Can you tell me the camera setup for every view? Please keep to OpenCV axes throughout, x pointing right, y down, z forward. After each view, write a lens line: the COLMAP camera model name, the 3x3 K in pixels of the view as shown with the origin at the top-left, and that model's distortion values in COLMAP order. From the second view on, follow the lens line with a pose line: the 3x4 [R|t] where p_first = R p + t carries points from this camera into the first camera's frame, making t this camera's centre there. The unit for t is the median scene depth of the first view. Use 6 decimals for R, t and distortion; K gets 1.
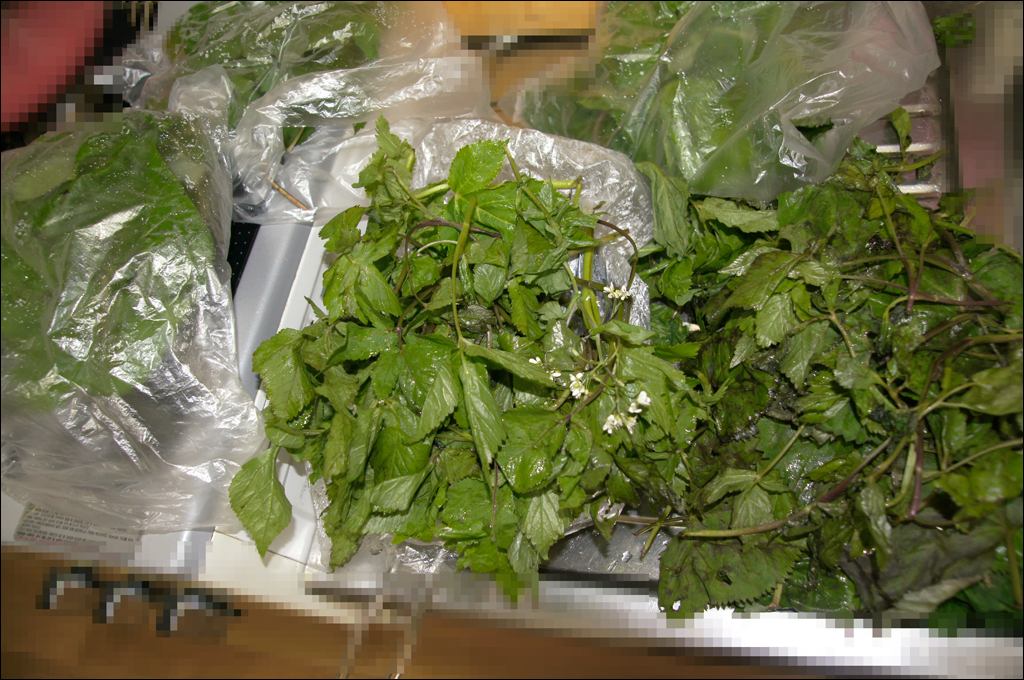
lens RADIAL K [[783.7, 0, 514.4], [0, 783.7, 292.7], [0, 0, 1]] dist [-0.151689, 0.130239]
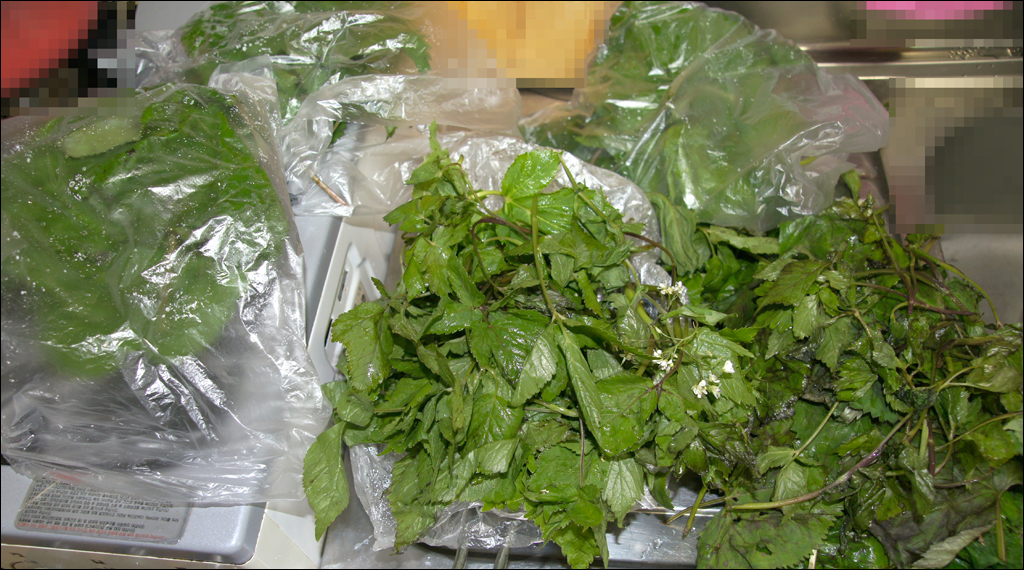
lens RADIAL K [[798.9, 0, 512.0], [0, 798.9, 285.0], [0, 0, 1]] dist [-0.150043, 0.130720]
pose [[0.973874, 0.067274, 0.216895, -0.328325], [-0.038925, 0.990429, -0.132423, 0.150101], [-0.223727, 0.120521, 0.967172, -0.046837]]
